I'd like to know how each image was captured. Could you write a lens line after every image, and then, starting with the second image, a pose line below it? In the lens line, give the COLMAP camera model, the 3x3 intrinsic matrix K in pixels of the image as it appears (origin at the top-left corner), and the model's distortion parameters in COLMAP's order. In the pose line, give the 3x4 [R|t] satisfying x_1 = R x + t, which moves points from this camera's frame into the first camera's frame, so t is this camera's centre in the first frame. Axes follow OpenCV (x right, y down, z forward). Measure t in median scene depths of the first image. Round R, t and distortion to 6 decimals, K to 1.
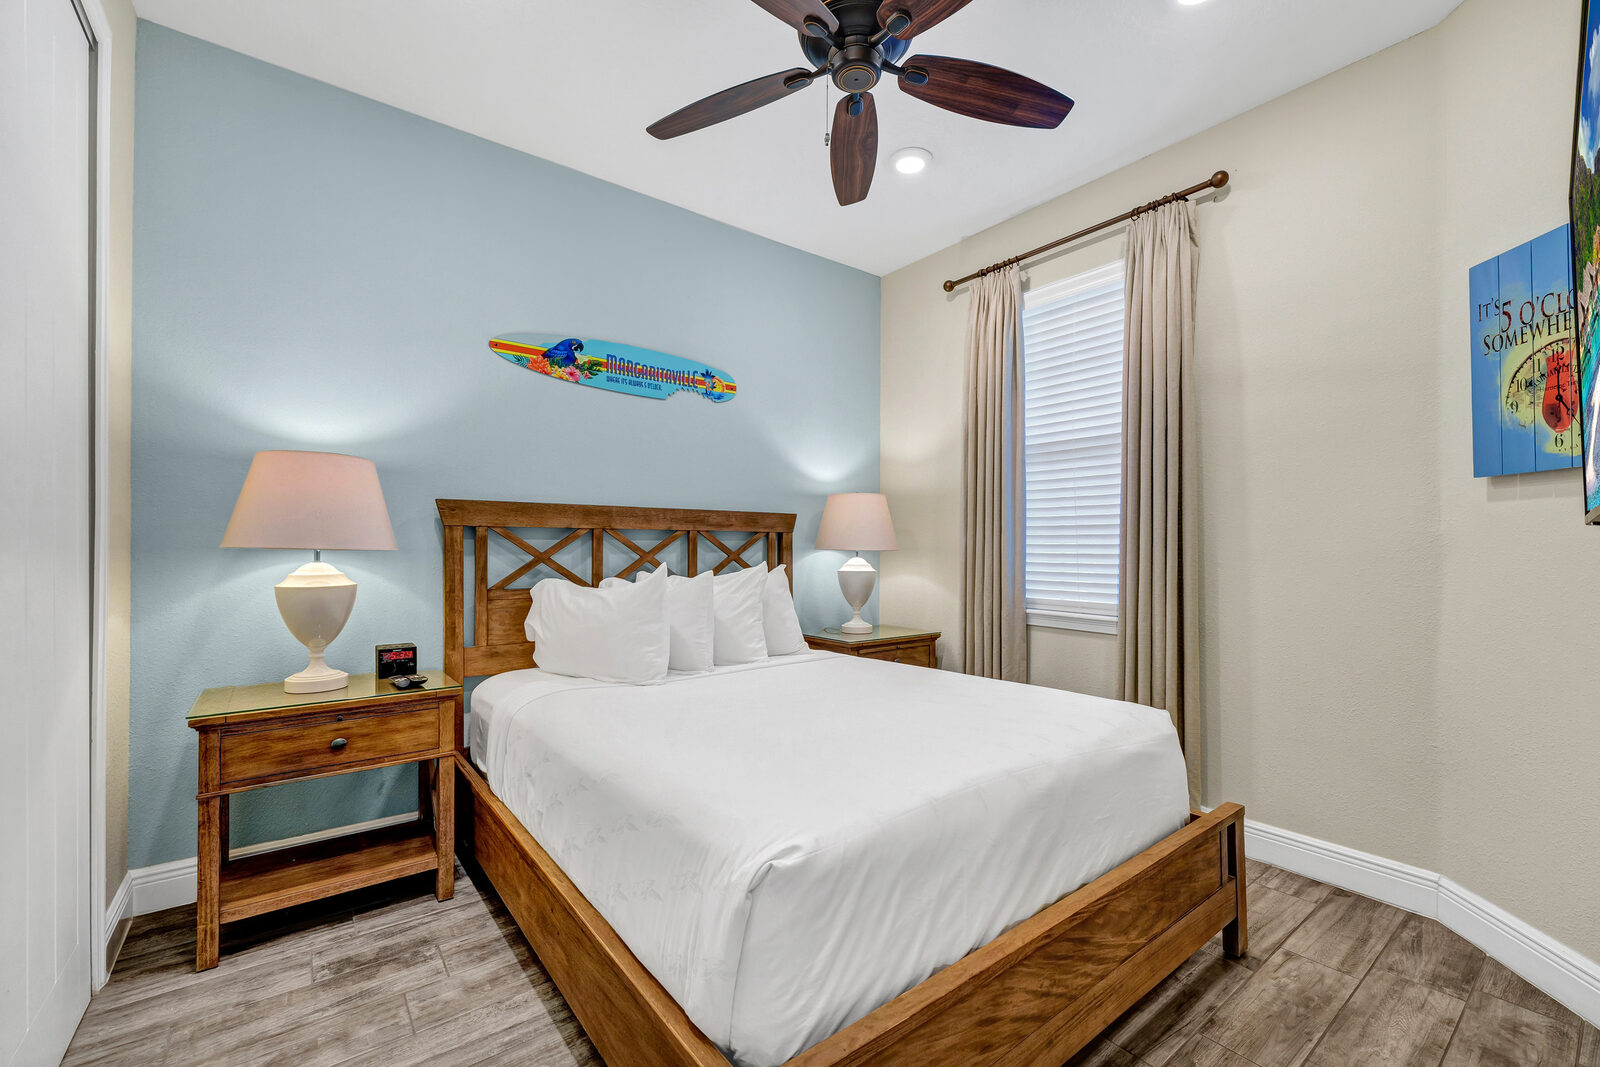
lens RADIAL K [[673.6, 0, 804.5], [0, 673.6, 544.2], [0, 0, 1]] dist [-0.000264, -0.000244]
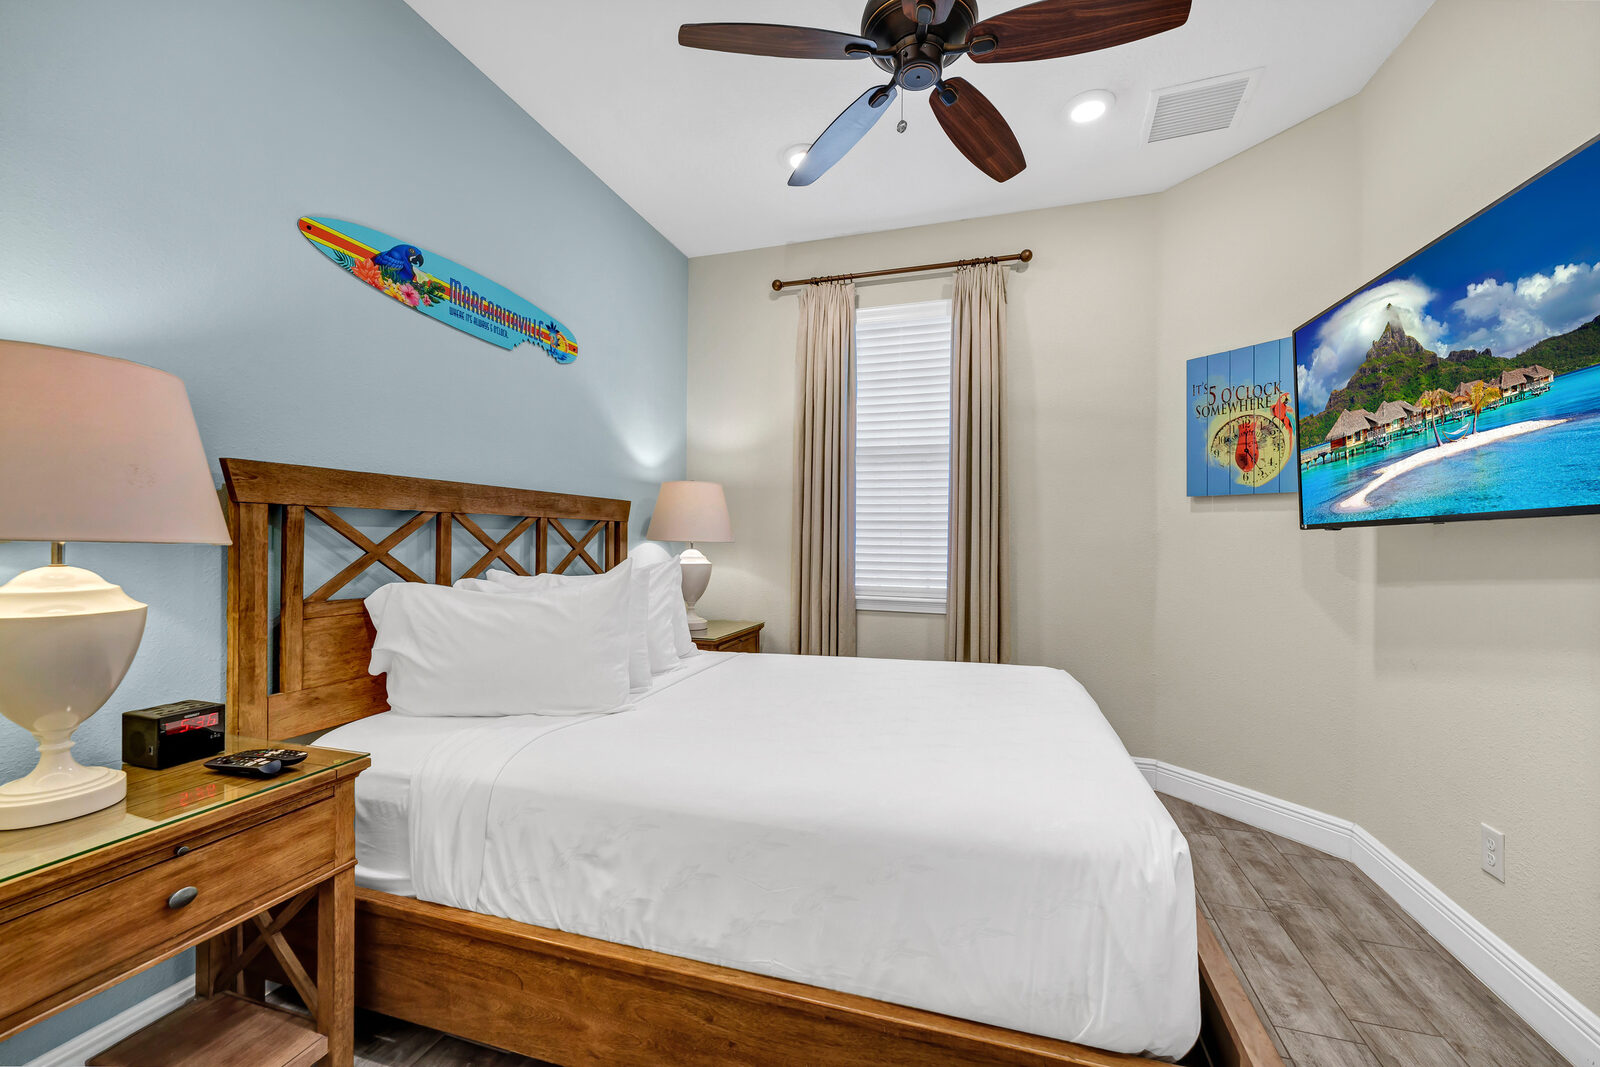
lens RADIAL K [[660.4, 0, 800.0], [0, 660.4, 533.5], [0, 0, 1]] dist [-0.002671, -0.000175]
pose [[0.816710, 0.008907, 0.576980, -0.447121], [-0.008618, 0.999958, -0.003237, -0.001372], [-0.576984, -0.002329, 0.816752, 0.207729]]
